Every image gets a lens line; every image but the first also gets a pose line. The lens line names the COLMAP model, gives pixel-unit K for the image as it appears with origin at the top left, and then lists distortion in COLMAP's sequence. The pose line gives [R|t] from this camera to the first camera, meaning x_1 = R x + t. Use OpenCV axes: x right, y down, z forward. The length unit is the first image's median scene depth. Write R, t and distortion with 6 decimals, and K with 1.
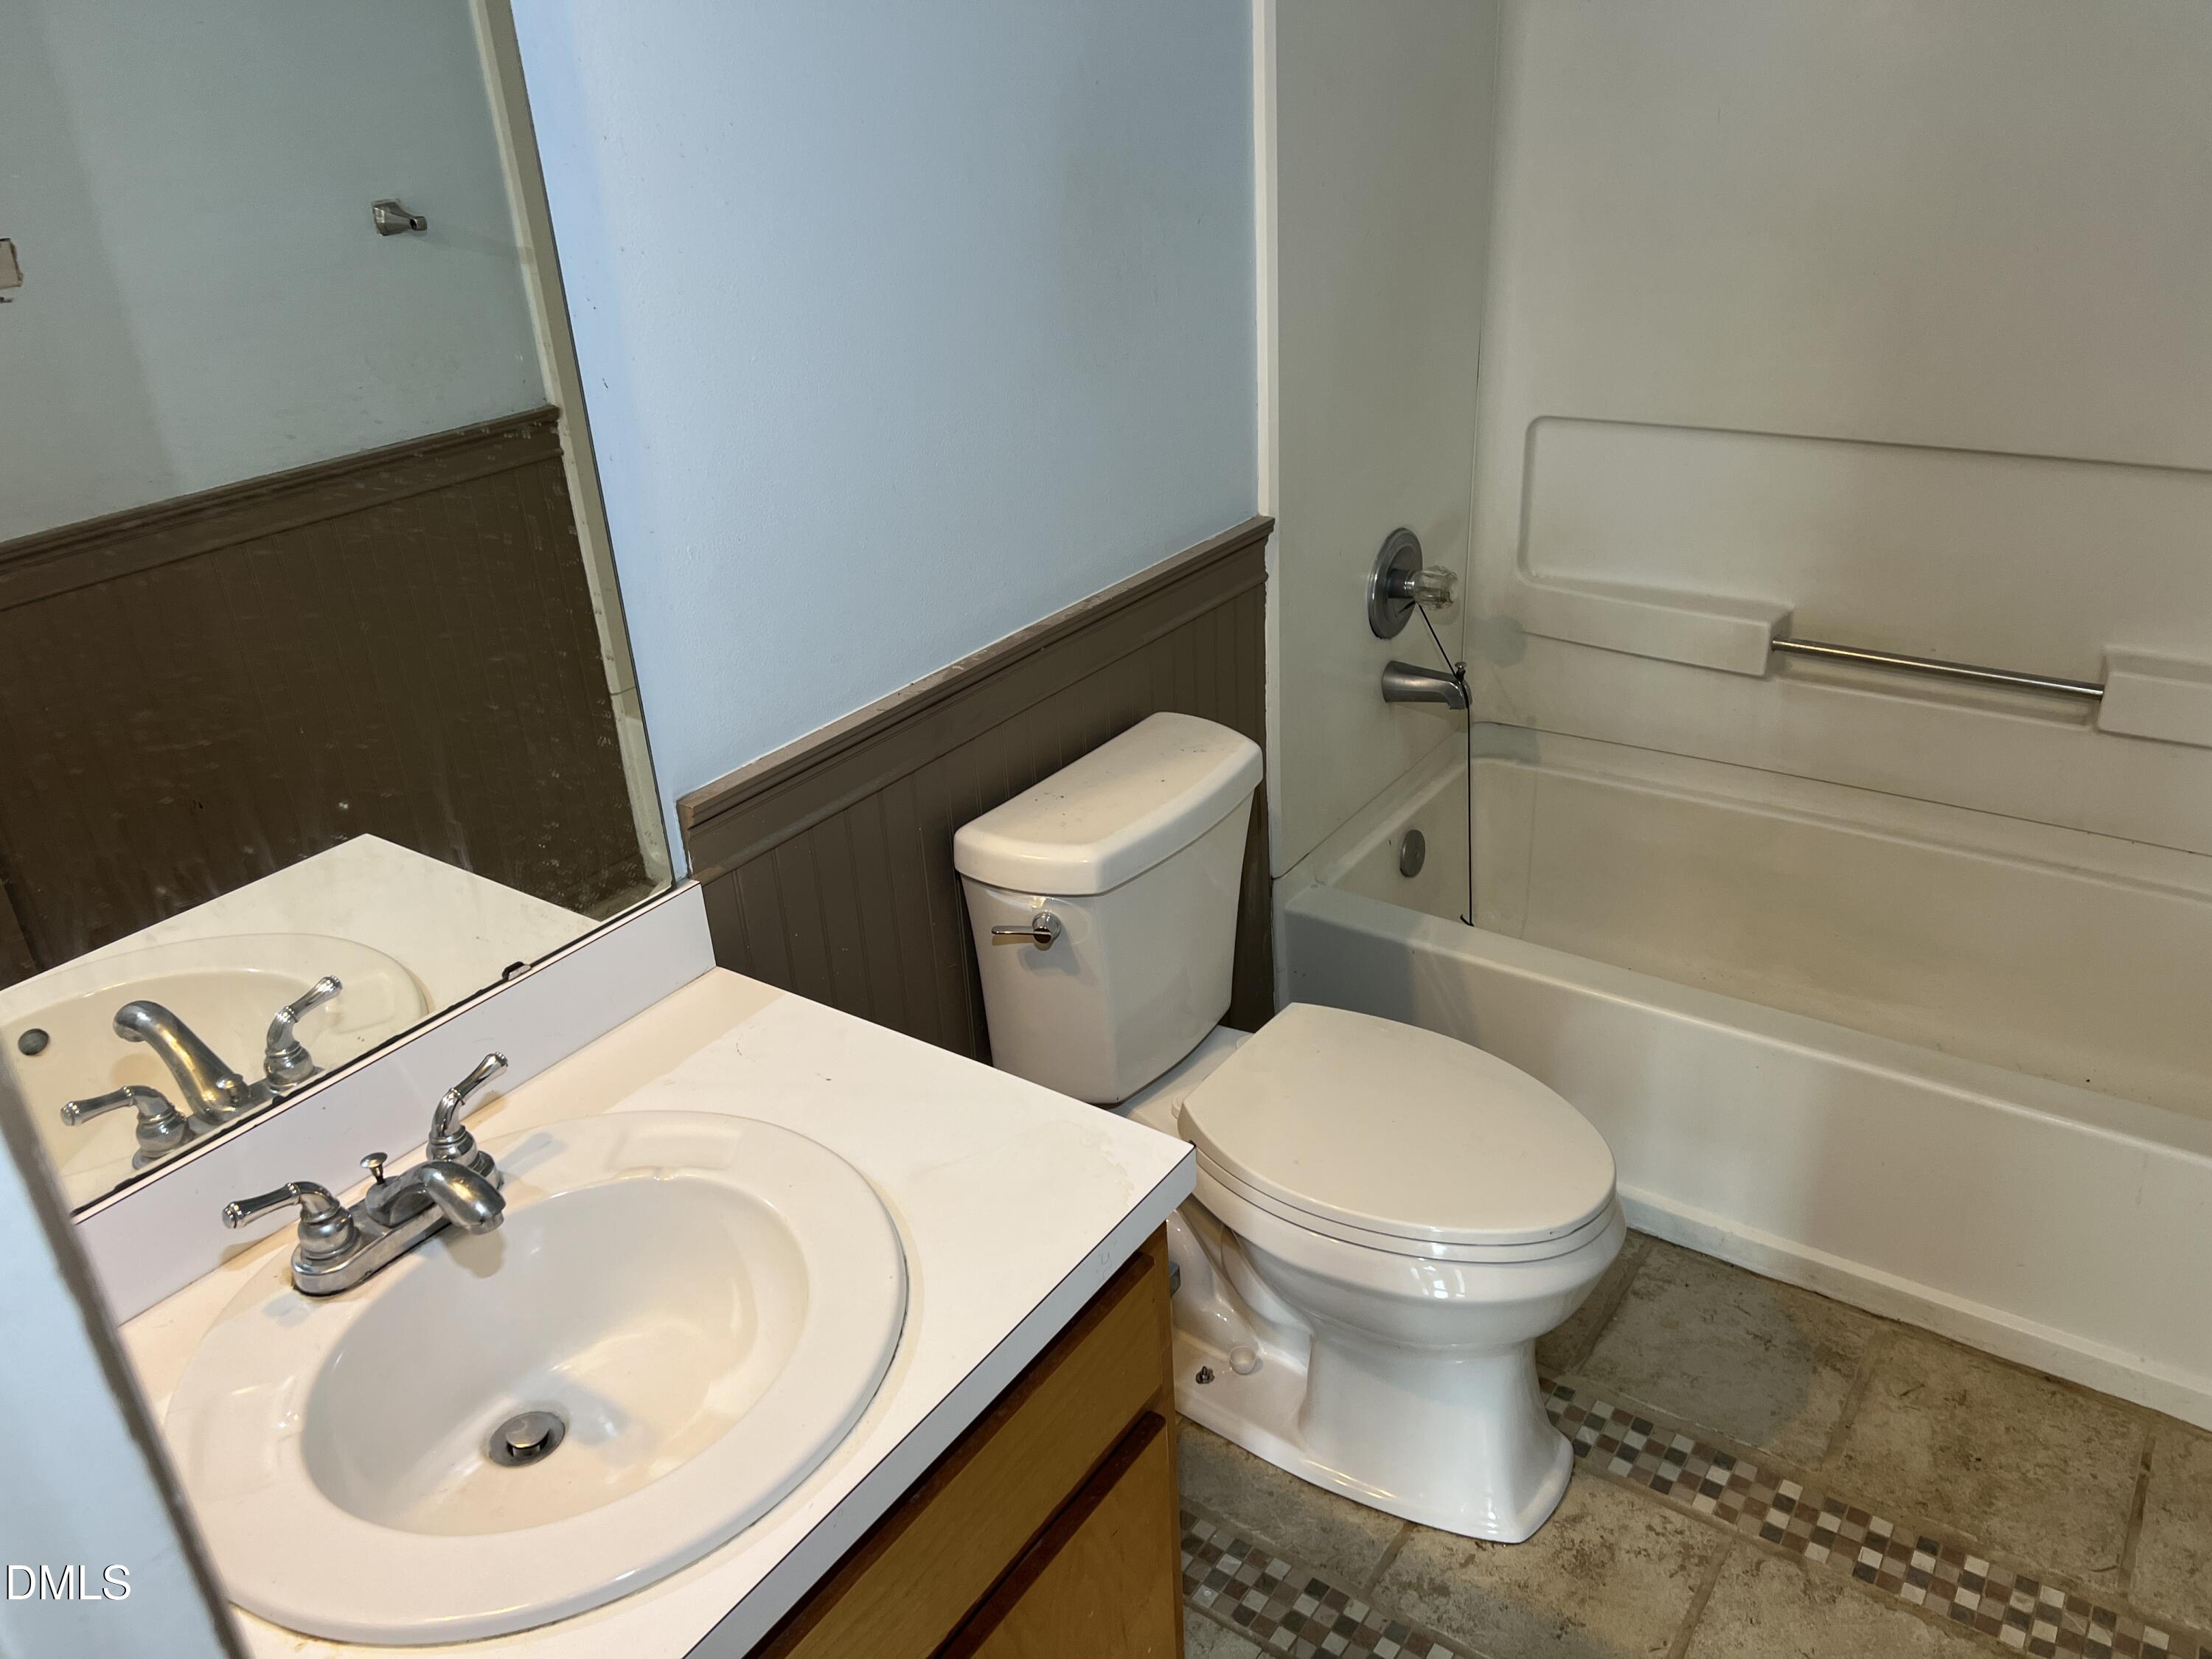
lens RADIAL K [[1674.8, 0, 1108.4], [0, 1674.8, 838.9], [0, 0, 1]] dist [0.039814, -0.031672]
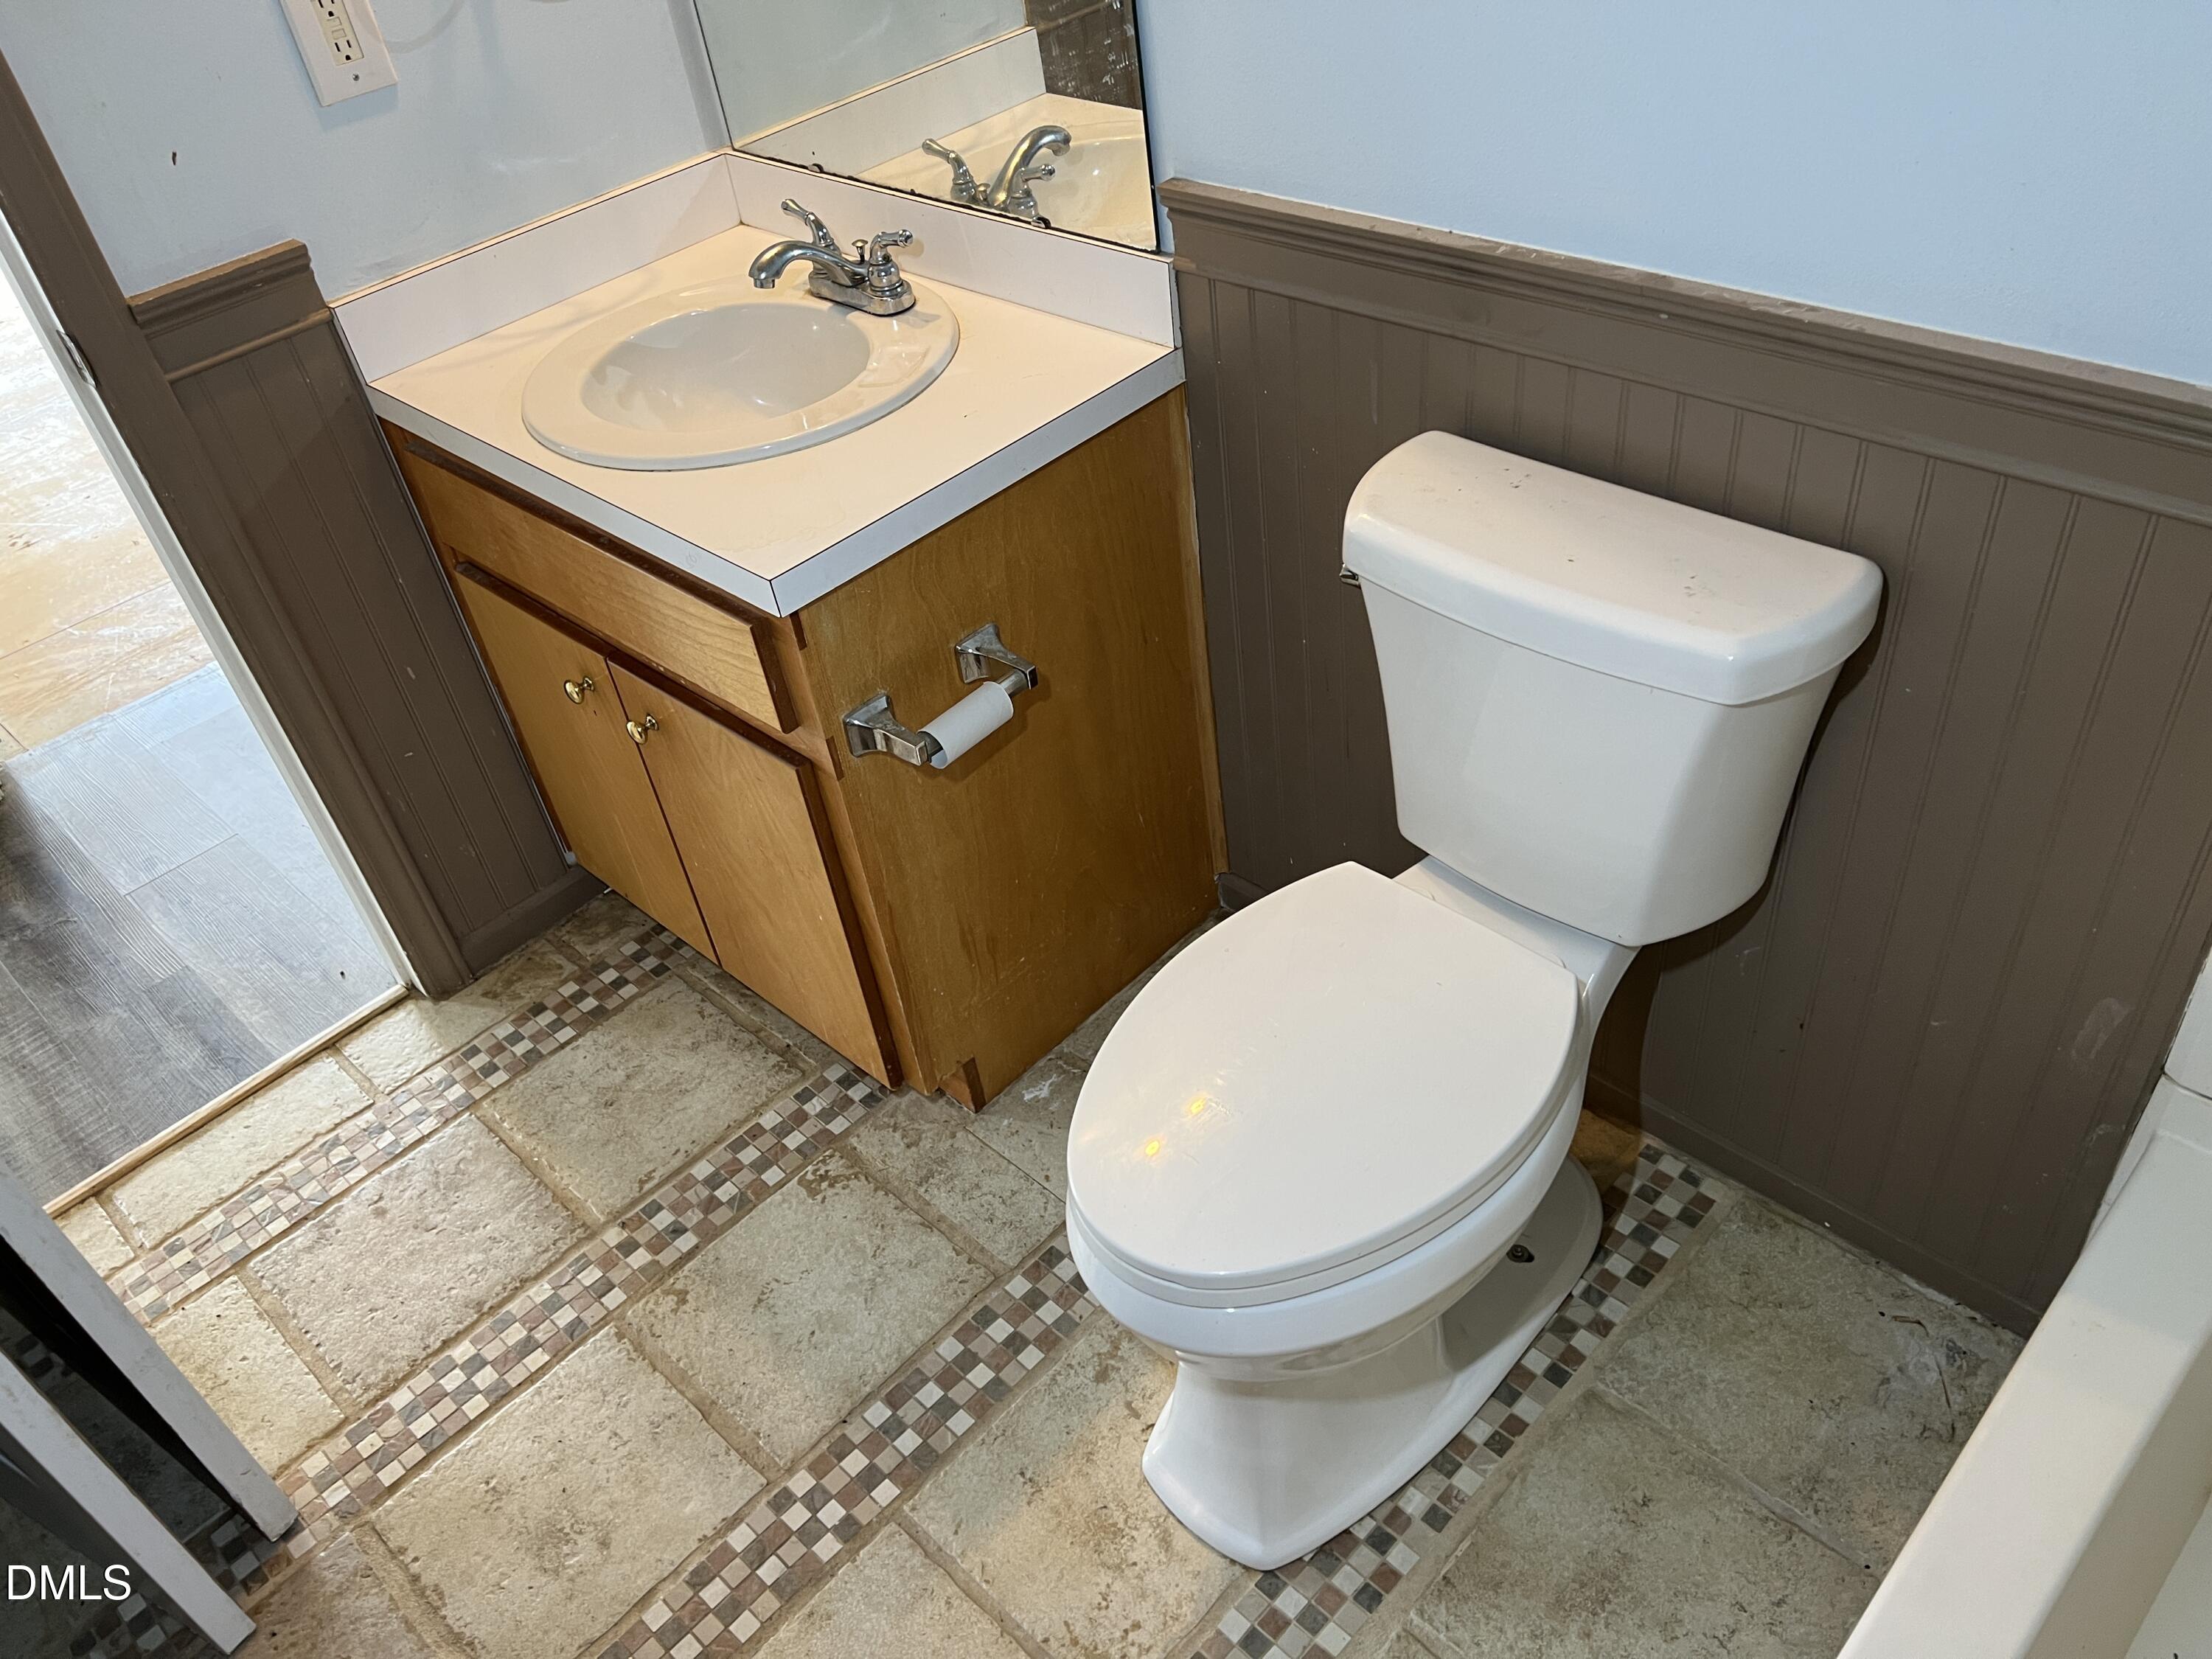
lens RADIAL K [[1674.8, 0, 1104.7], [0, 1674.8, 824.0], [0, 0, 1]] dist [0.039814, -0.031672]
pose [[-0.163811, 0.659356, -0.733768, 0.663895], [-0.319961, 0.668093, 0.671772, -0.374931], [0.933162, 0.344821, 0.101527, 0.785357]]
